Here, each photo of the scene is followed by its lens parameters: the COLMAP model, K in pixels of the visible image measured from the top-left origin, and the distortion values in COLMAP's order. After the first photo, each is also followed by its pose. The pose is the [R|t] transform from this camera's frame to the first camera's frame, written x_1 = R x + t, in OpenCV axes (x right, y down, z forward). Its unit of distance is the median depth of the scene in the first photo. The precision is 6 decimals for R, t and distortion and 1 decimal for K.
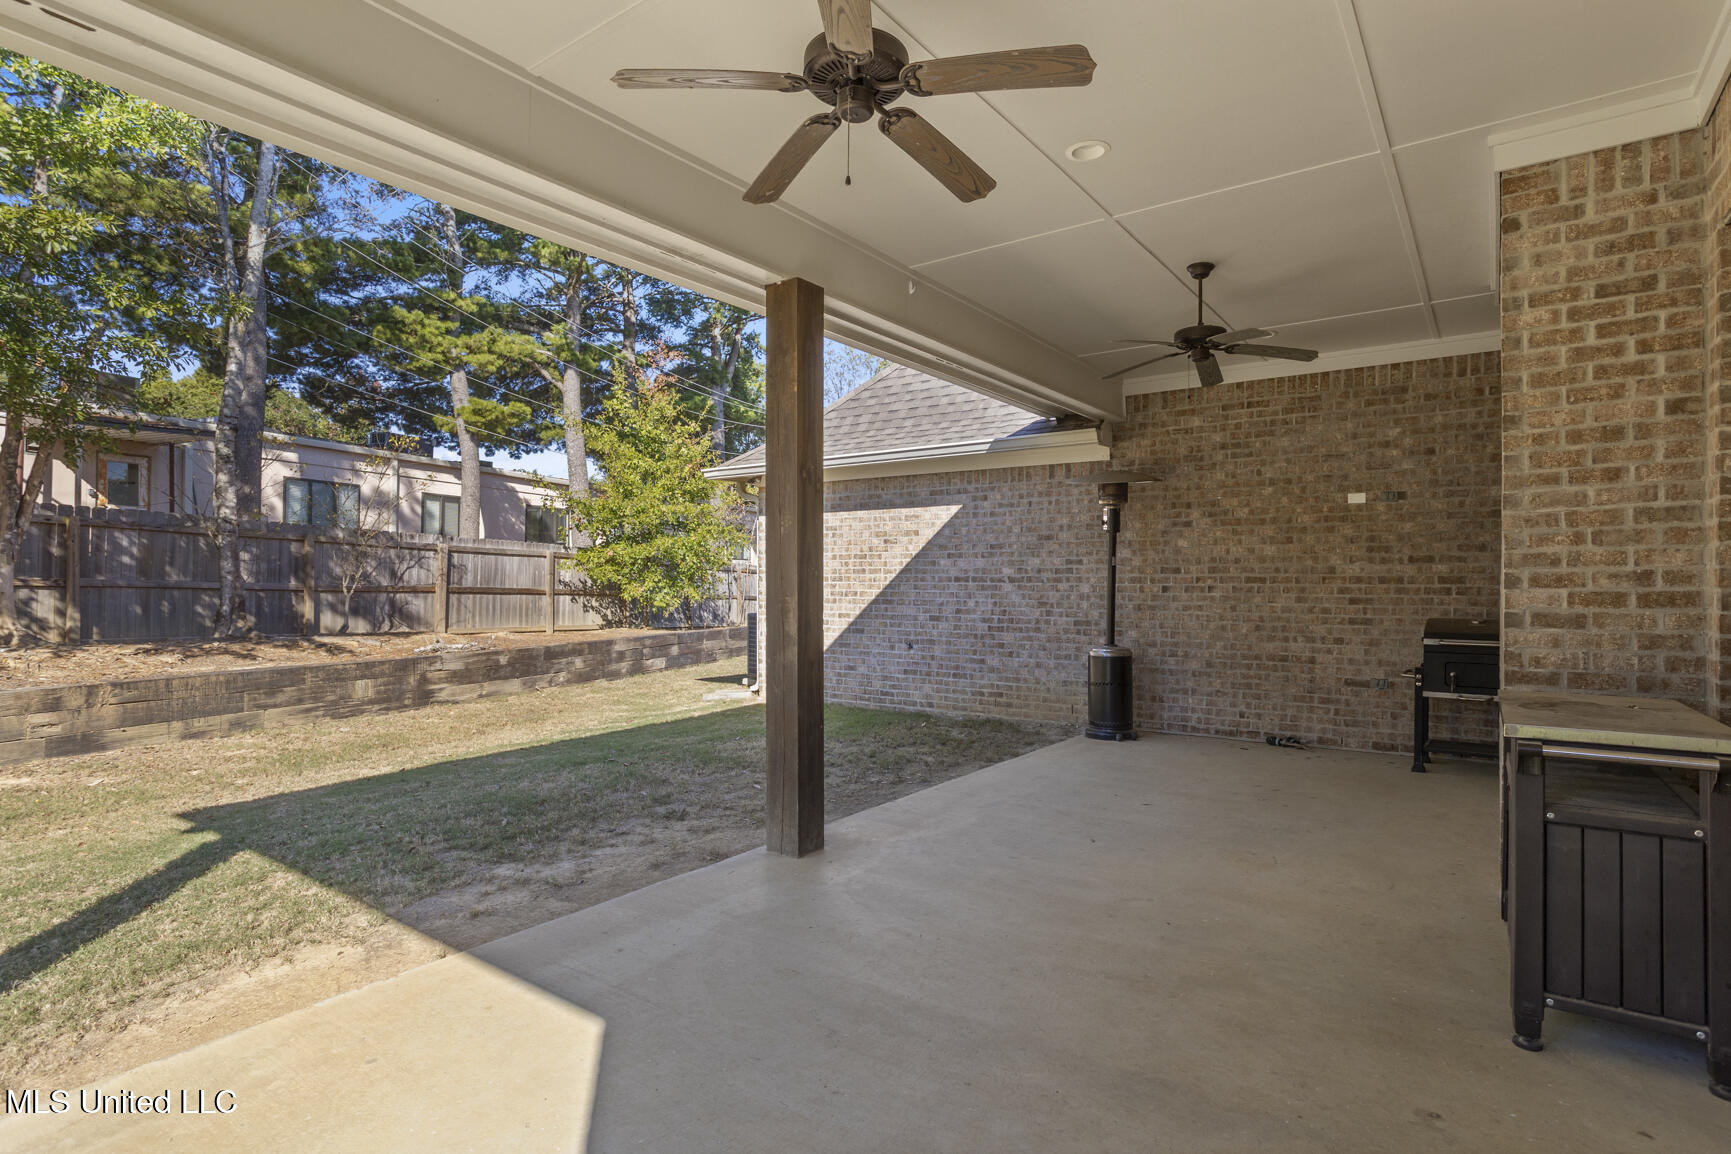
lens RADIAL K [[877.7, 0, 846.4], [0, 877.7, 579.3], [0, 0, 1]] dist [-0.069106, 0.030209]
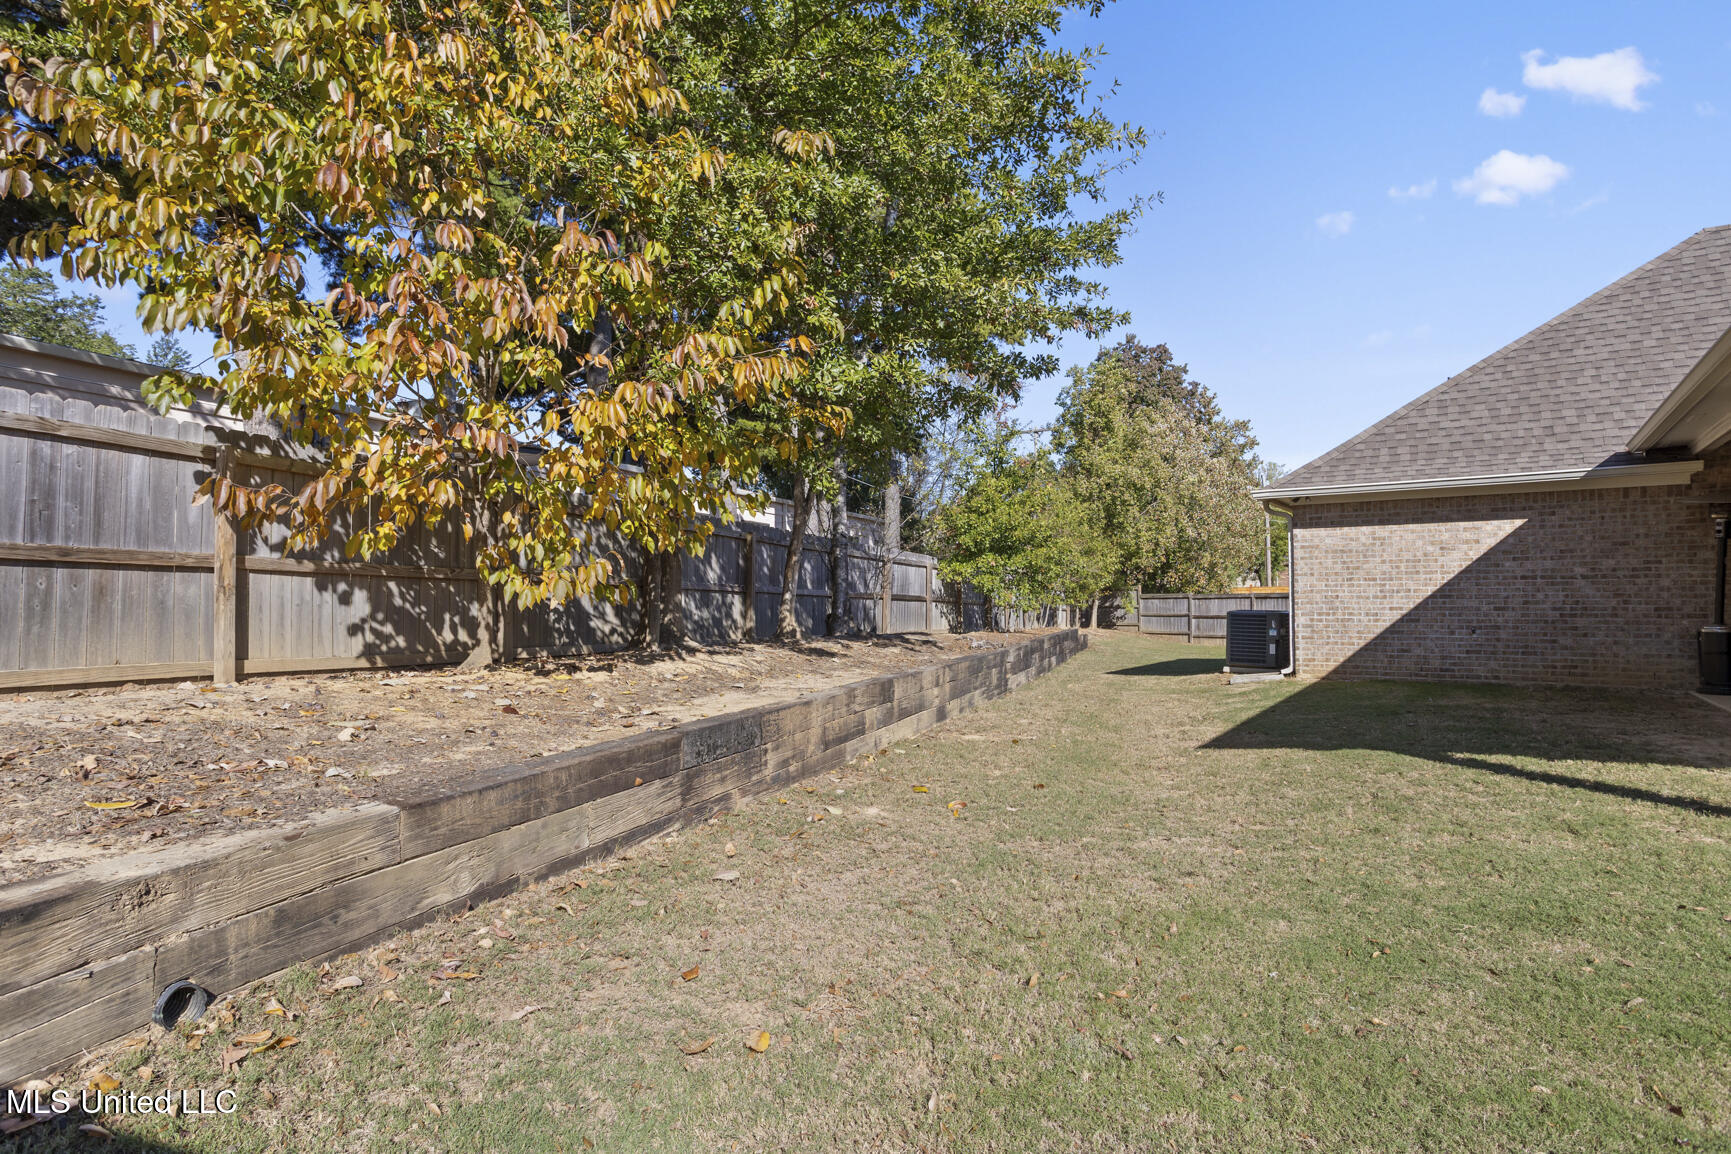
lens RADIAL K [[877.7, 0, 846.4], [0, 877.7, 579.3], [0, 0, 1]] dist [-0.069106, 0.030209]
pose [[0.999903, -0.008099, -0.011313, -0.860865], [0.007896, 0.999809, -0.017899, 0.017327], [0.011456, 0.017808, 0.999776, -0.249750]]
